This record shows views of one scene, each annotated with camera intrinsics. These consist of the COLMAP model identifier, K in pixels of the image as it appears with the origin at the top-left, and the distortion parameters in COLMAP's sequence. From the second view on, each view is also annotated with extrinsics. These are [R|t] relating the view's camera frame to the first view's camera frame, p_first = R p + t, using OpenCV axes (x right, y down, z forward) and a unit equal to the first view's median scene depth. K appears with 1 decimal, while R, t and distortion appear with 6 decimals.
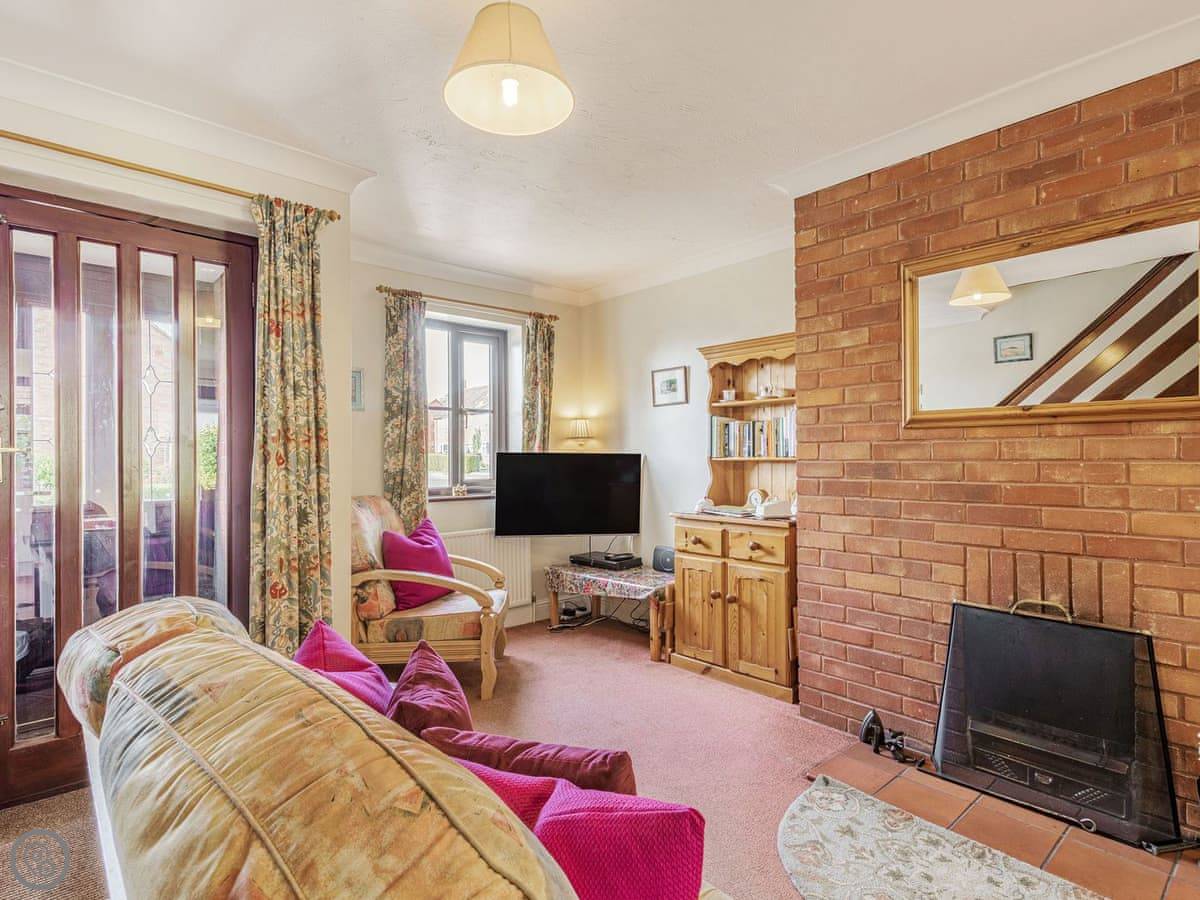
lens RADIAL K [[642.9, 0, 595.1], [0, 642.9, 453.3], [0, 0, 1]] dist [-0.005974, 0.001065]
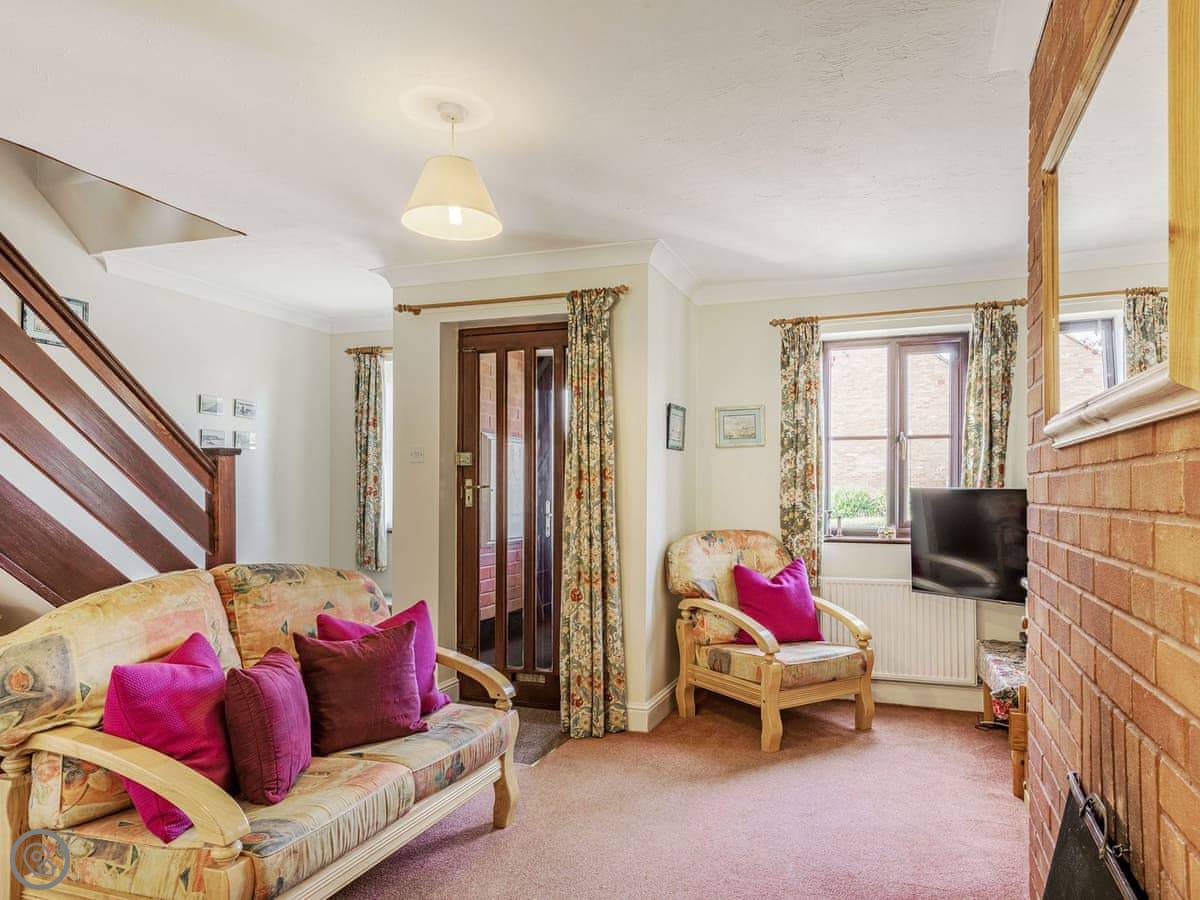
lens RADIAL K [[758.7, 0, 608.1], [0, 758.7, 481.9], [0, 0, 1]] dist [0.007008, 0.000529]
pose [[0.469519, -0.005243, -0.882907, 0.881415], [0.000351, 0.999983, -0.005751, -0.005658], [0.882922, 0.002390, 0.469513, 0.340718]]
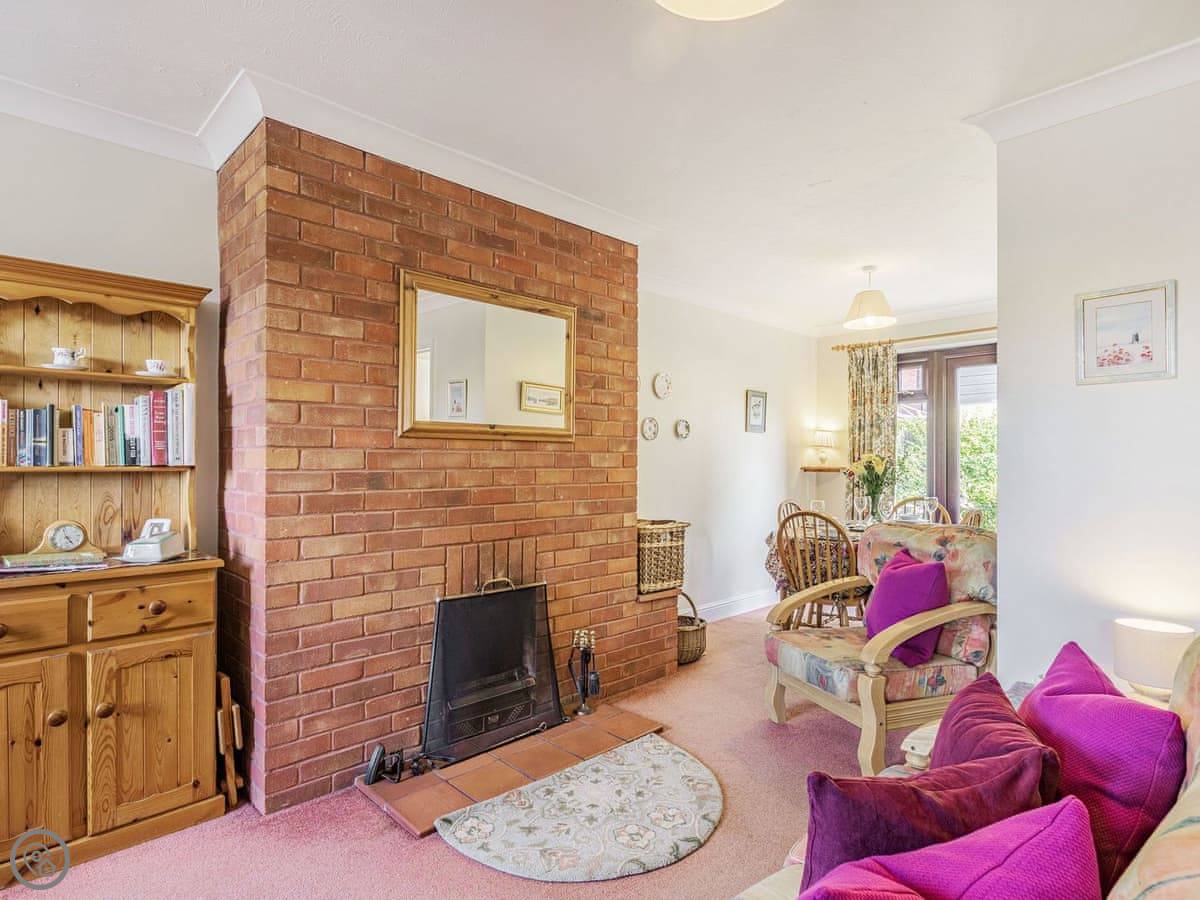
lens RADIAL K [[642.9, 0, 595.1], [0, 642.9, 460.4], [0, 0, 1]] dist [-0.005974, 0.001065]
pose [[-0.059466, 0.008149, 0.998197, -0.502678], [-0.004991, 0.999952, -0.008461, 0.004085], [-0.998218, -0.005485, -0.059423, 0.748310]]
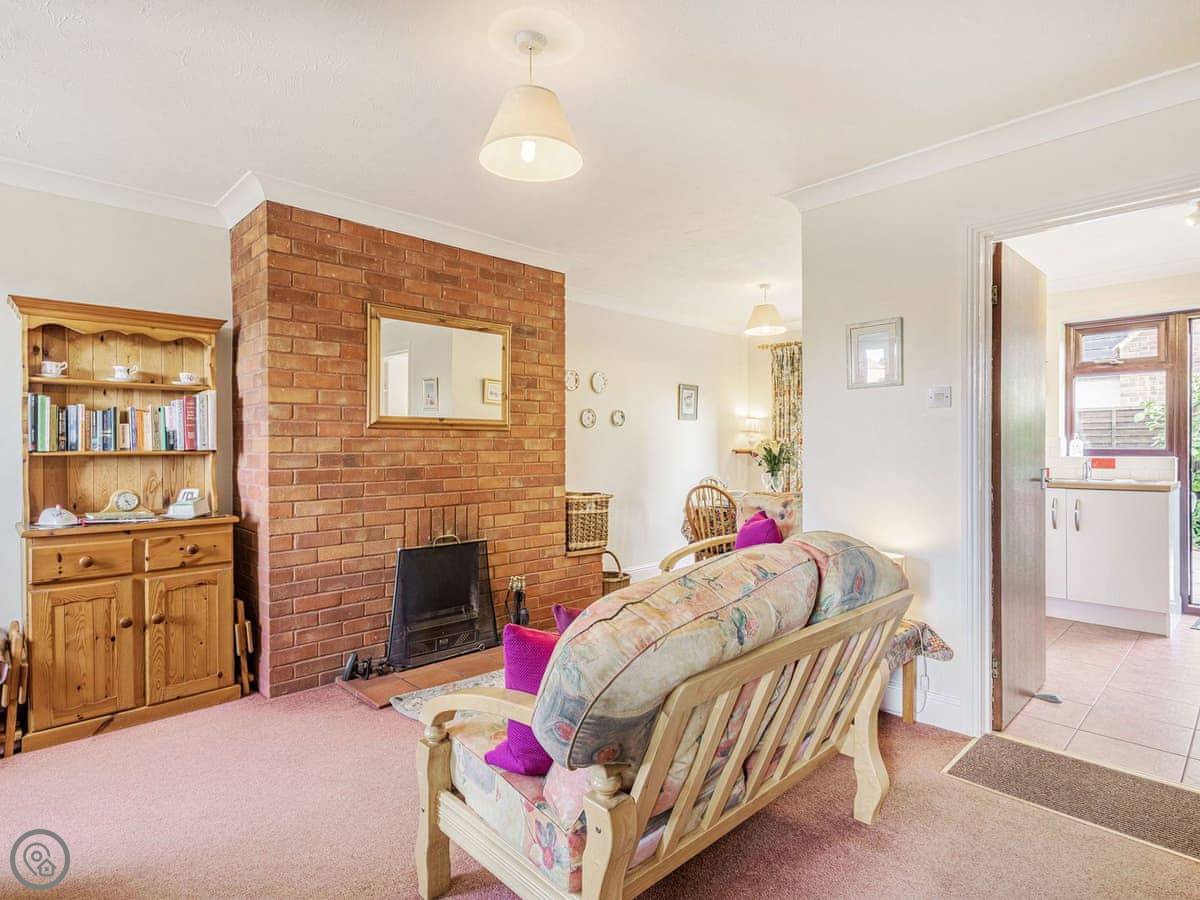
lens RADIAL K [[642.9, 0, 609.2], [0, 642.9, 447.1], [0, 0, 1]] dist [-0.005974, 0.001065]
pose [[-0.079716, 0.005534, 0.996802, -0.858458], [0.000669, 0.999985, -0.005498, 0.008351], [-0.996817, 0.000229, -0.079718, 0.600749]]
